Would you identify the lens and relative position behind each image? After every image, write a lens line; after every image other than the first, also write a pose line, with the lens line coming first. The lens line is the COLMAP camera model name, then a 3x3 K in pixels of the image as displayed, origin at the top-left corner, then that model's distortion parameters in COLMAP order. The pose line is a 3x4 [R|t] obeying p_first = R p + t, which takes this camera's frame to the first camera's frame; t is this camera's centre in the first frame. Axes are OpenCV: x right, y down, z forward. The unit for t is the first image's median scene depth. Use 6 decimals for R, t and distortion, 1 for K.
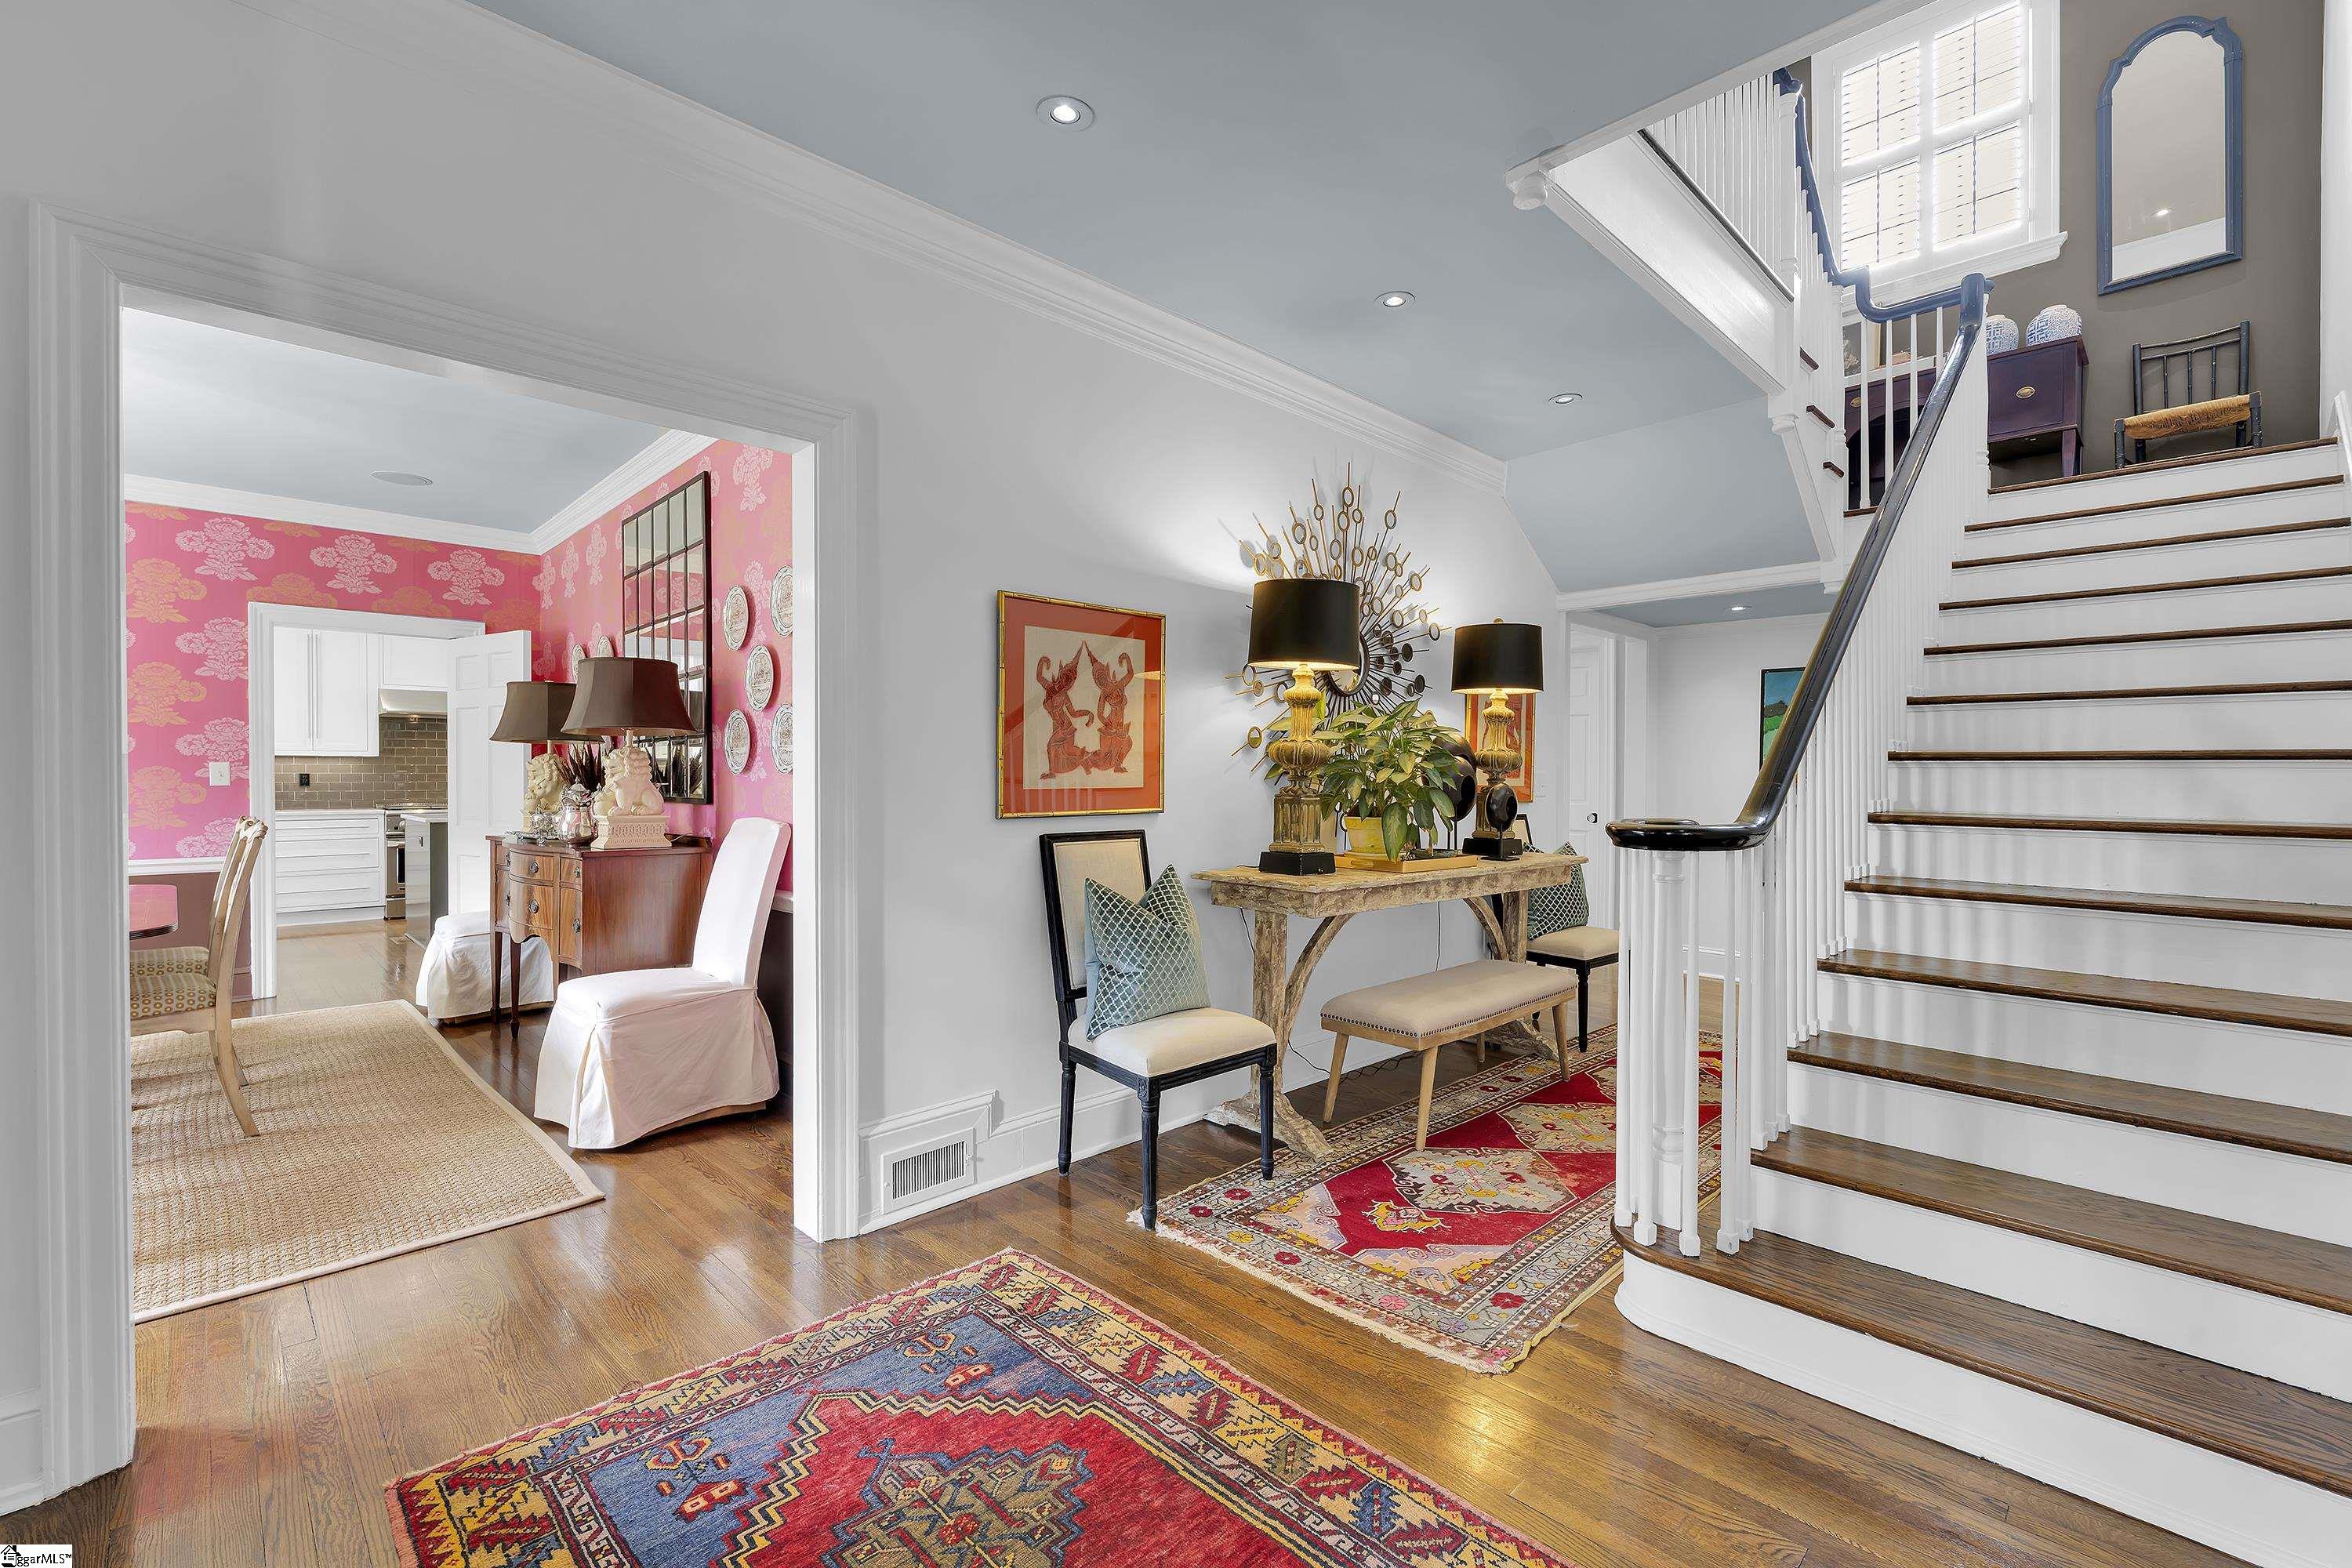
lens RADIAL K [[1033.5, 0, 1182.8], [0, 1033.5, 787.4], [0, 0, 1]] dist [-0.002986, -0.000185]
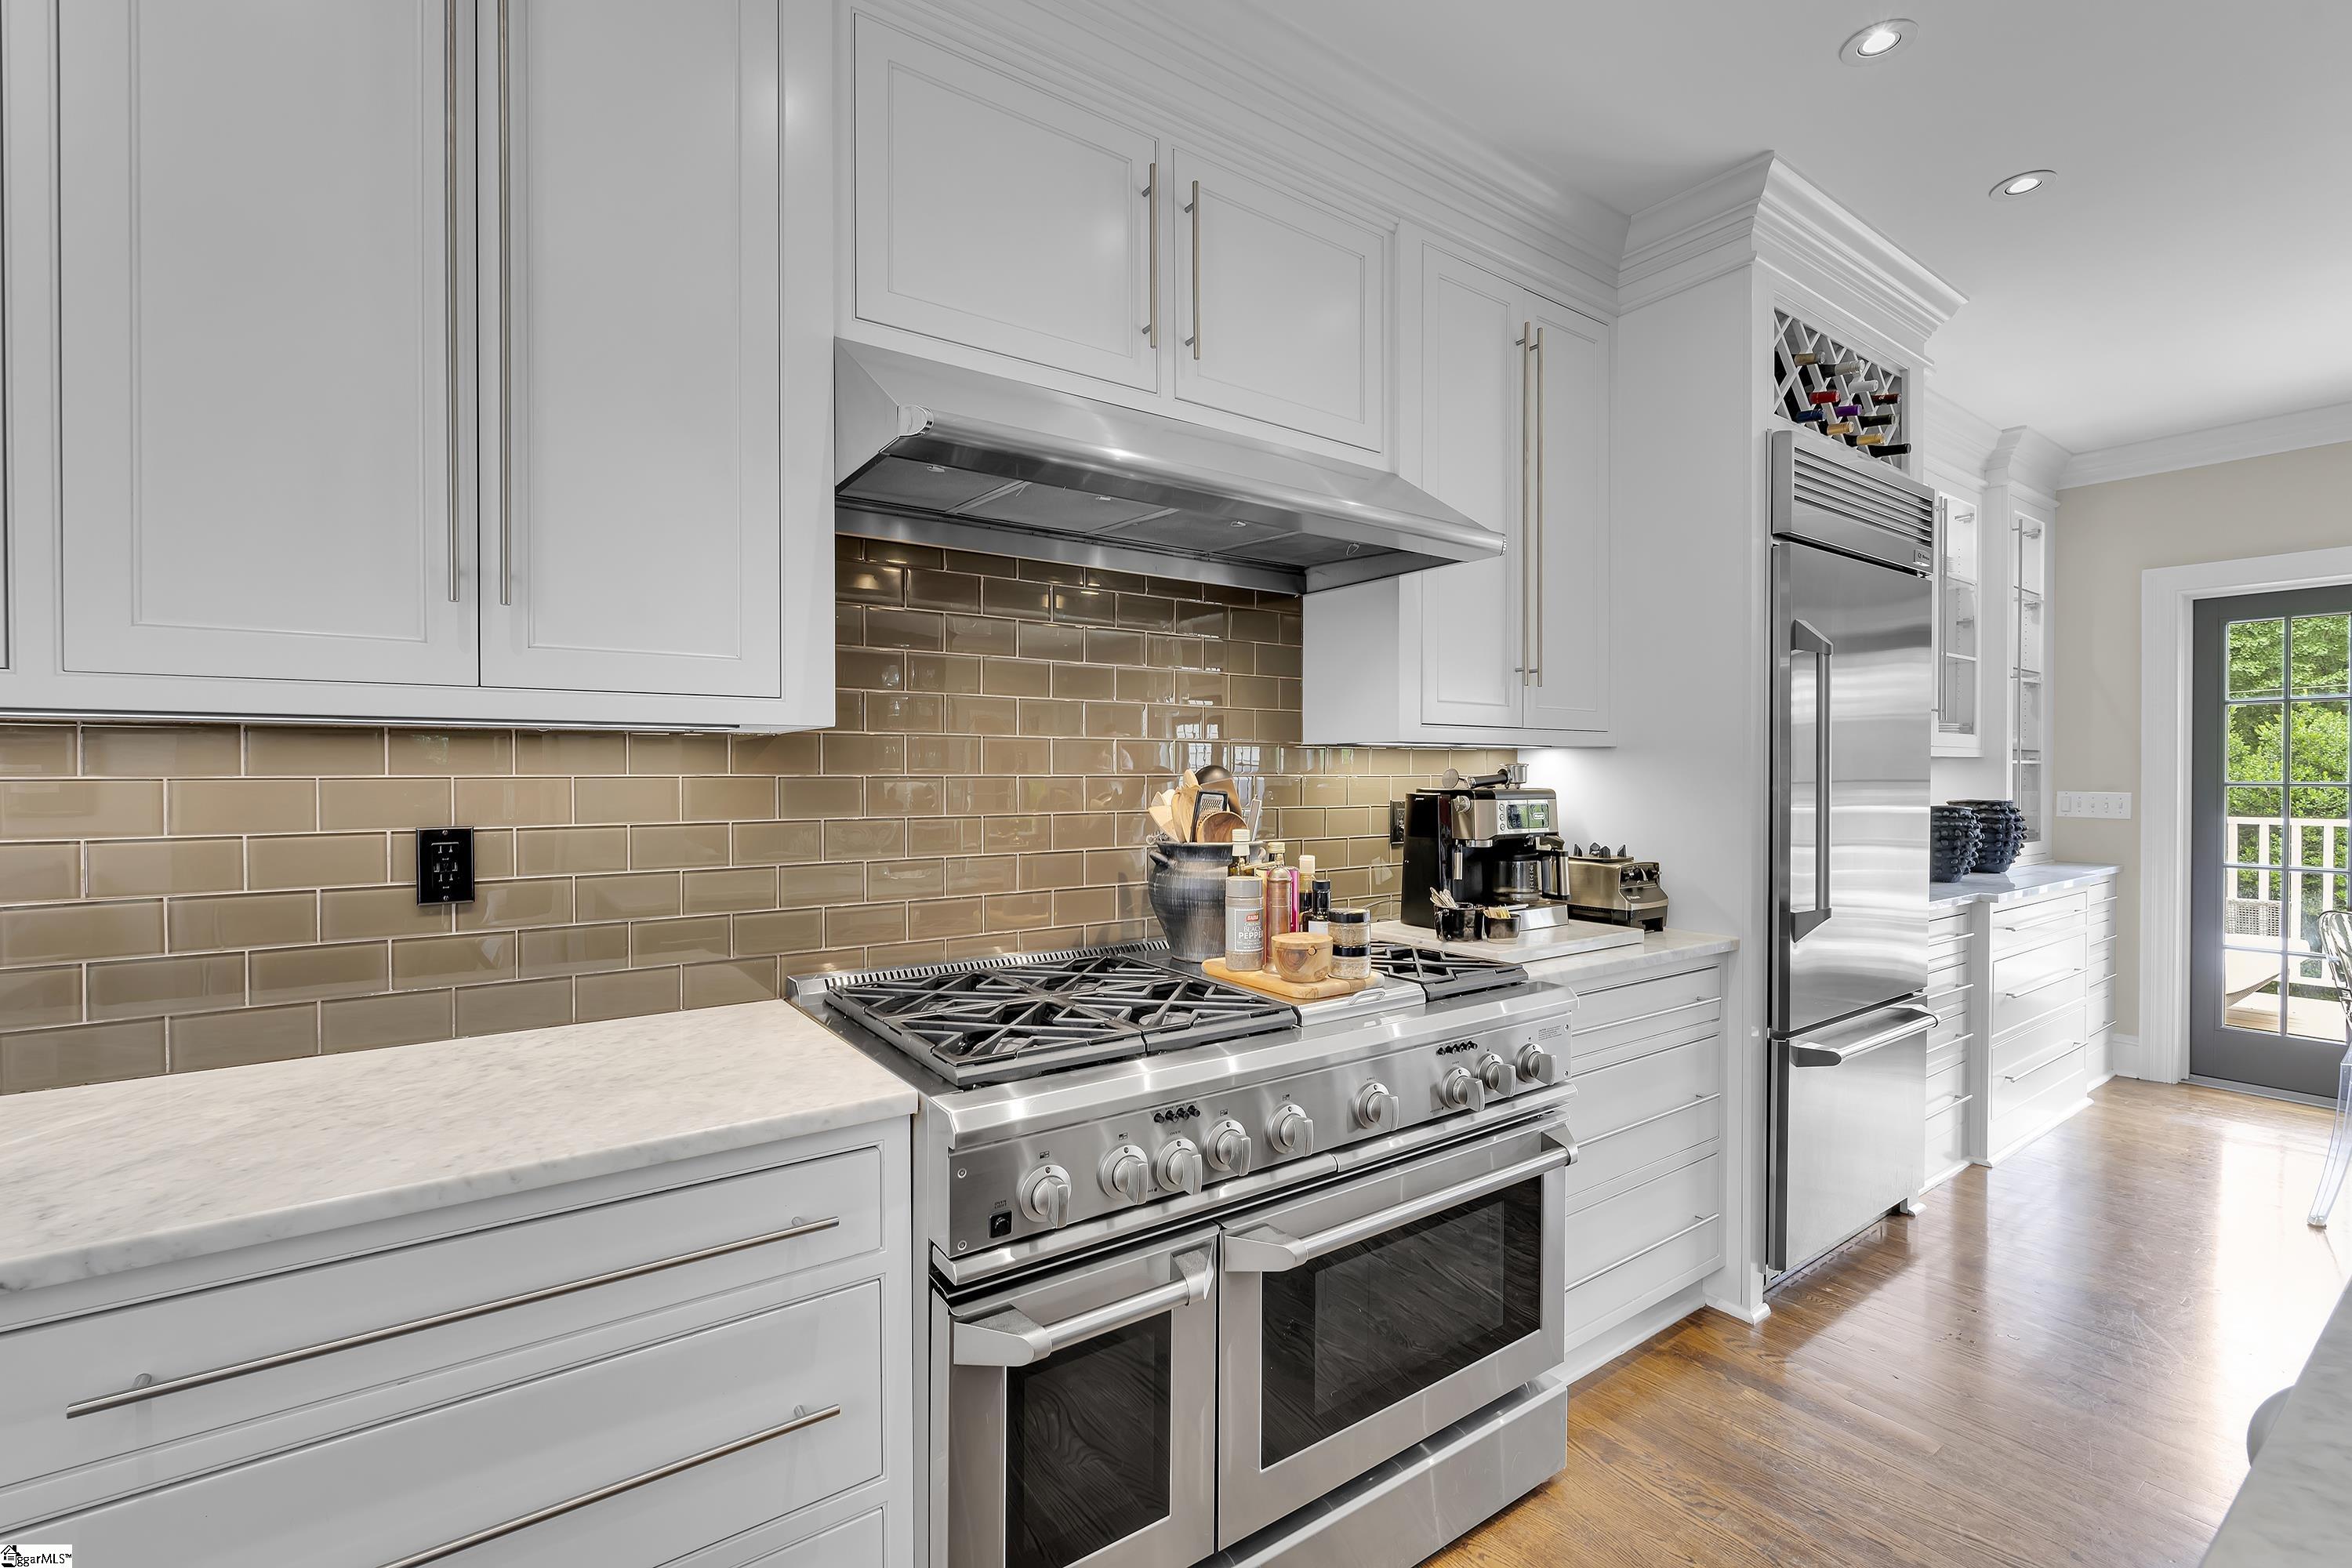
lens RADIAL K [[1033.5, 0, 1182.8], [0, 1033.5, 787.4], [0, 0, 1]] dist [-0.002986, -0.000185]
pose [[0.989124, -0.002673, -0.147061, -1.102705], [0.002129, 0.999990, -0.003858, -0.030408], [0.147070, 0.003503, 0.989120, 1.326921]]
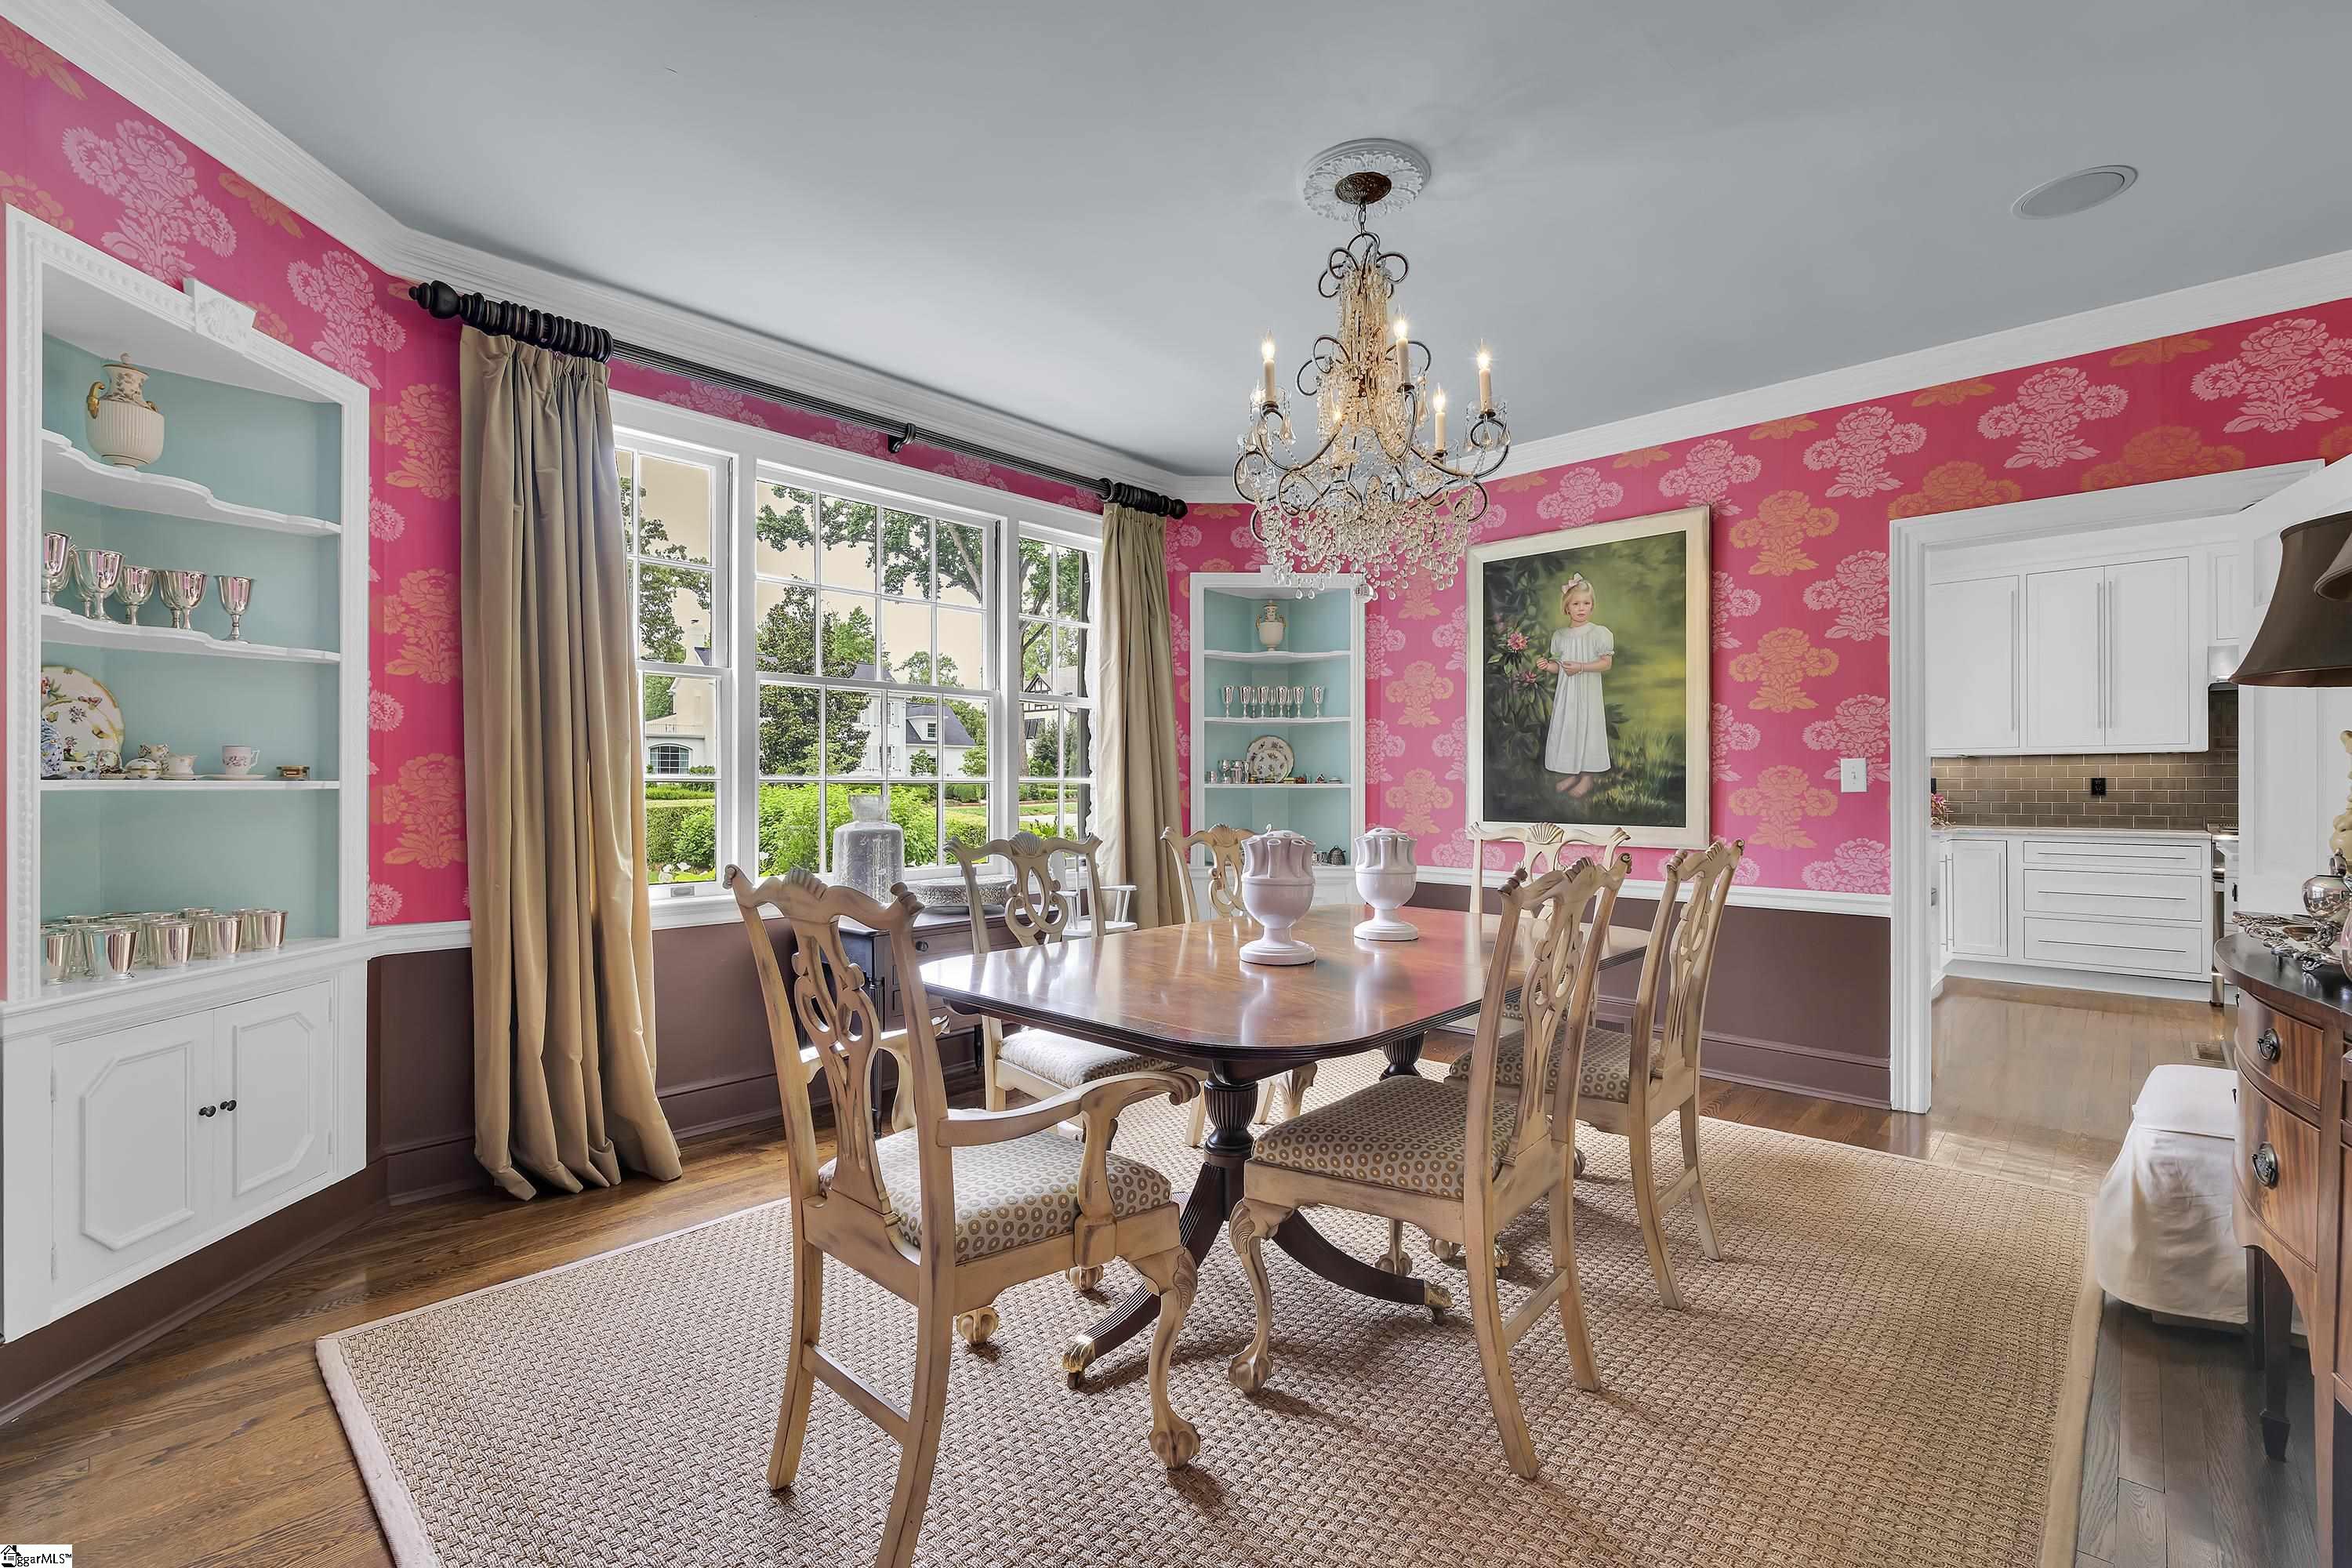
lens RADIAL K [[1033.5, 0, 1182.8], [0, 1033.5, 787.4], [0, 0, 1]] dist [-0.002986, -0.000185]
pose [[0.051088, -0.001724, -0.998693, -0.252977], [-0.009065, 0.999957, -0.002190, 0.000893], [0.998653, 0.009165, 0.051070, 0.502710]]
